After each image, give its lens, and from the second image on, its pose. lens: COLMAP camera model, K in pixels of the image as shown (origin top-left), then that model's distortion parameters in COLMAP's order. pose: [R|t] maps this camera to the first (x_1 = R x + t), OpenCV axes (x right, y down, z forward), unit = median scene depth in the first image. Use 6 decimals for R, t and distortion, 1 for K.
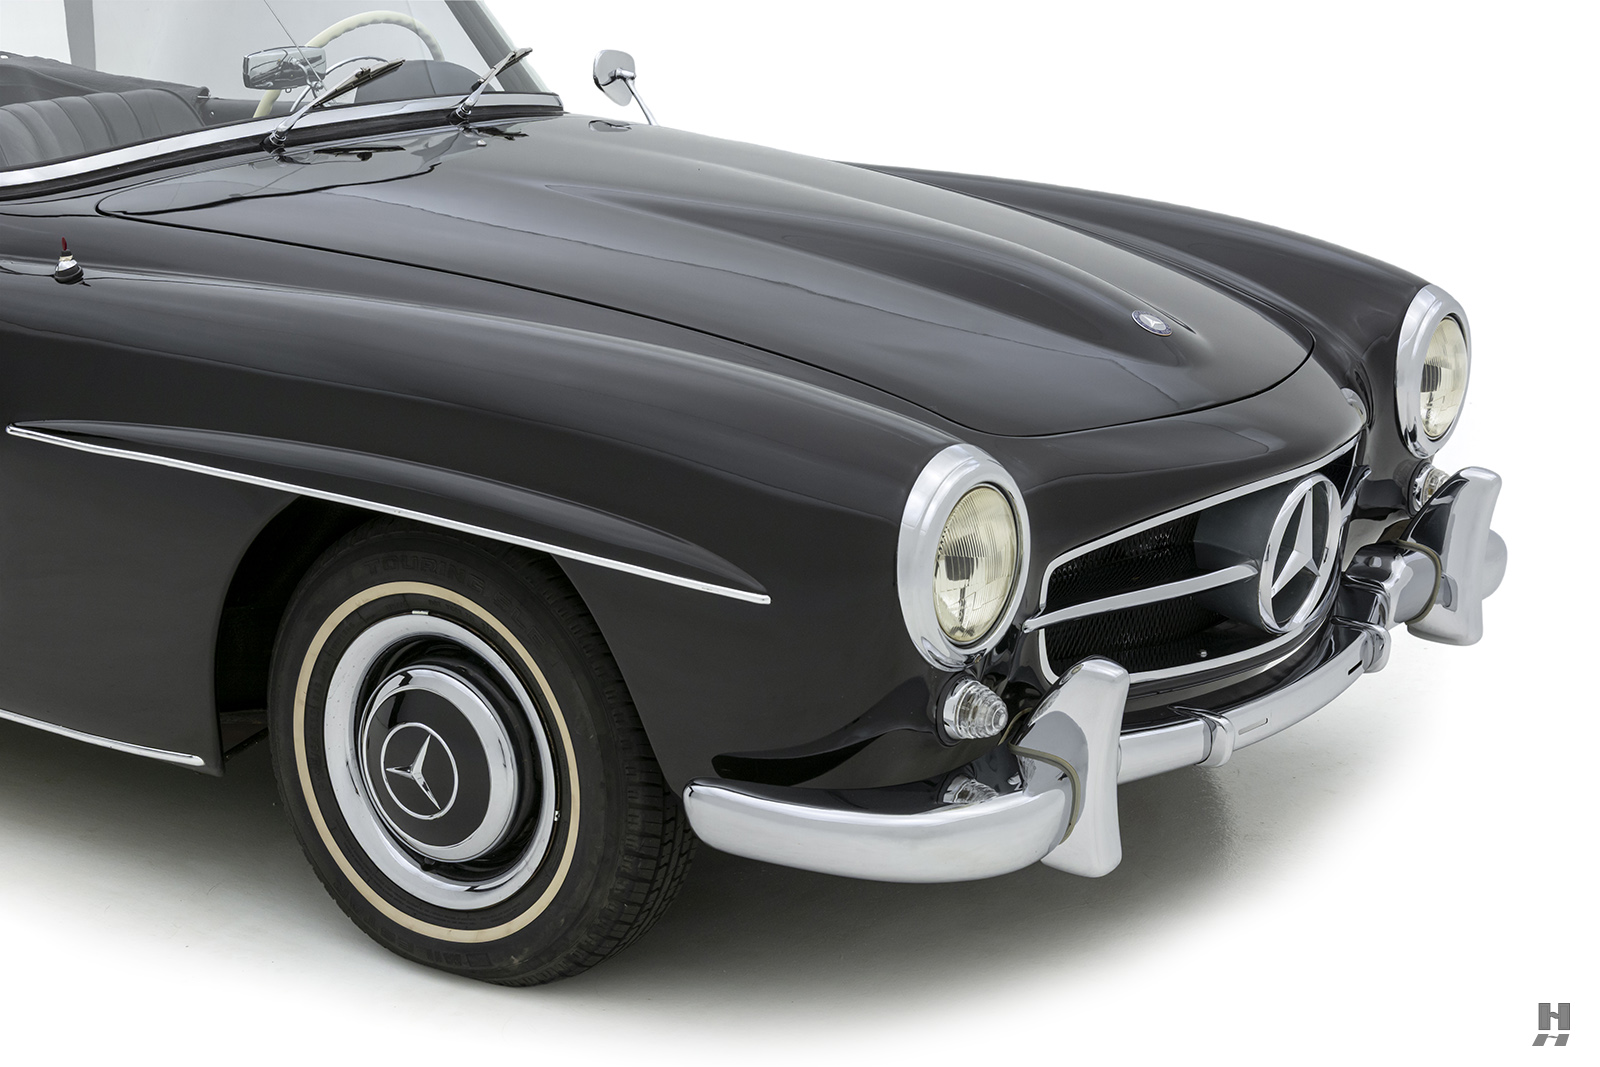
lens RADIAL K [[3059.8, 0, 800.0], [0, 3059.8, 614.5], [0, 0, 1]] dist [-0.035354, 0.009111]
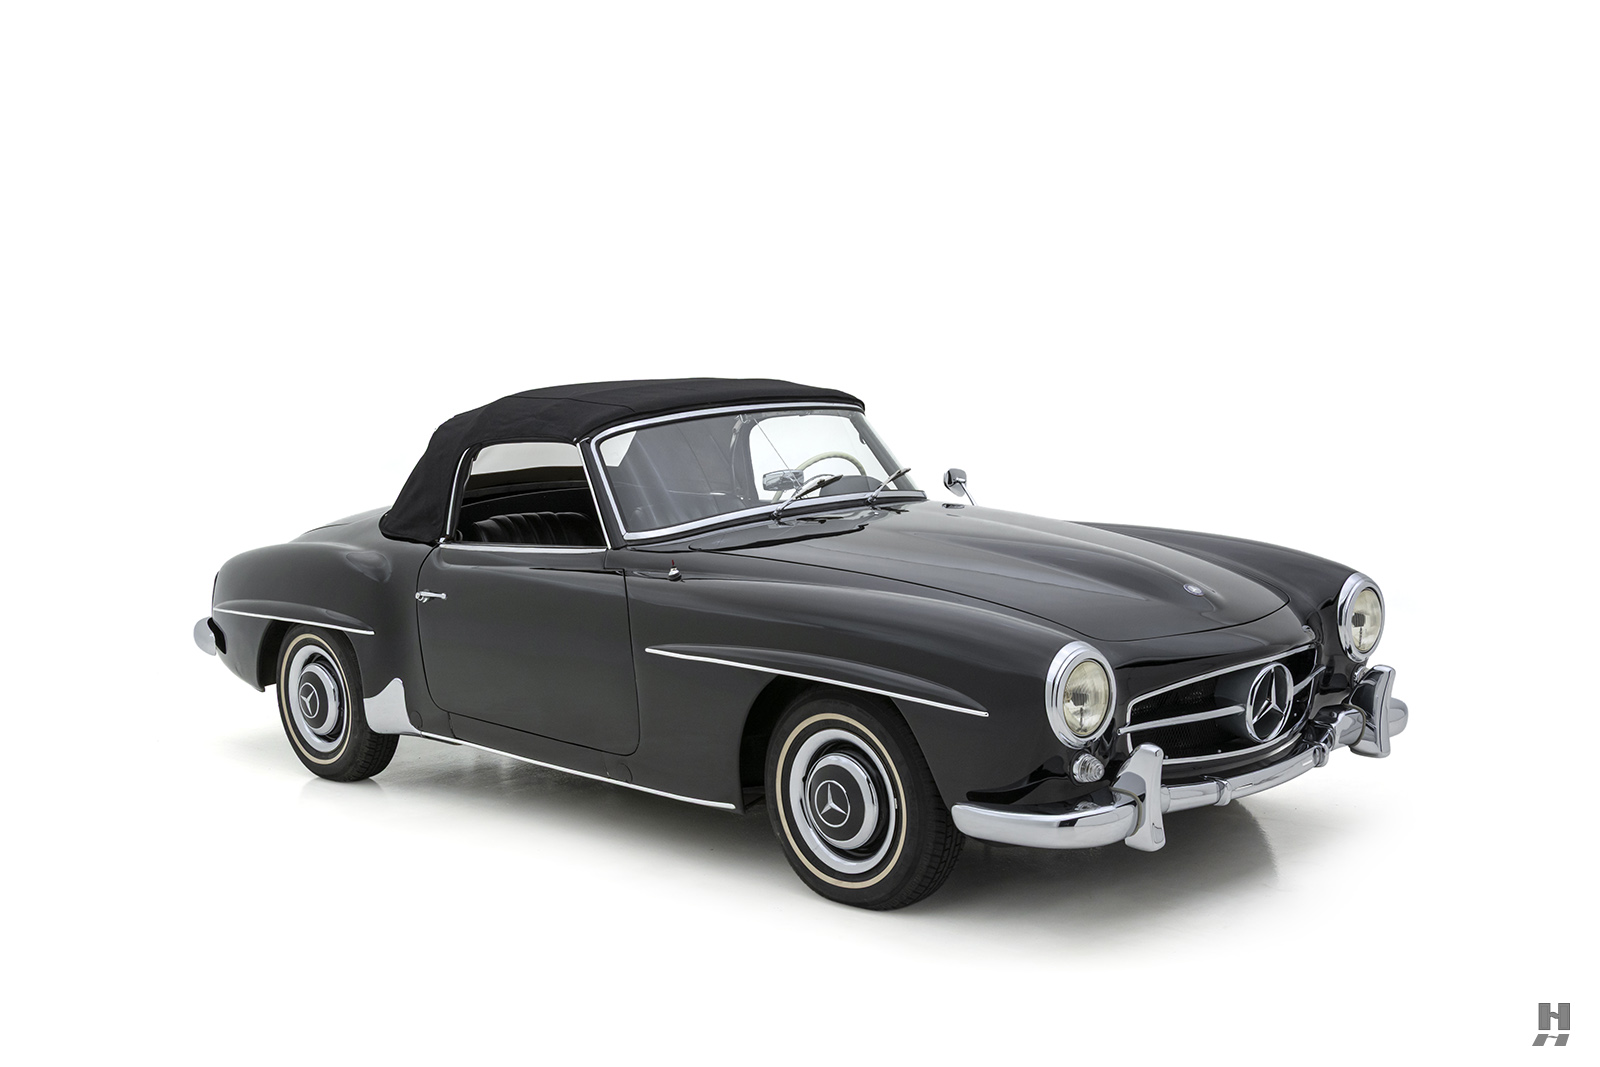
lens RADIAL K [[1924.1, 0, 800.0], [0, 1924.1, 533.5], [0, 0, 1]] dist [-0.032435, -0.040461]
pose [[0.983622, -0.022795, -0.178798, 0.088844], [-0.004820, 0.988290, -0.152514, 0.064905], [0.180181, 0.150878, 0.971993, -0.299707]]
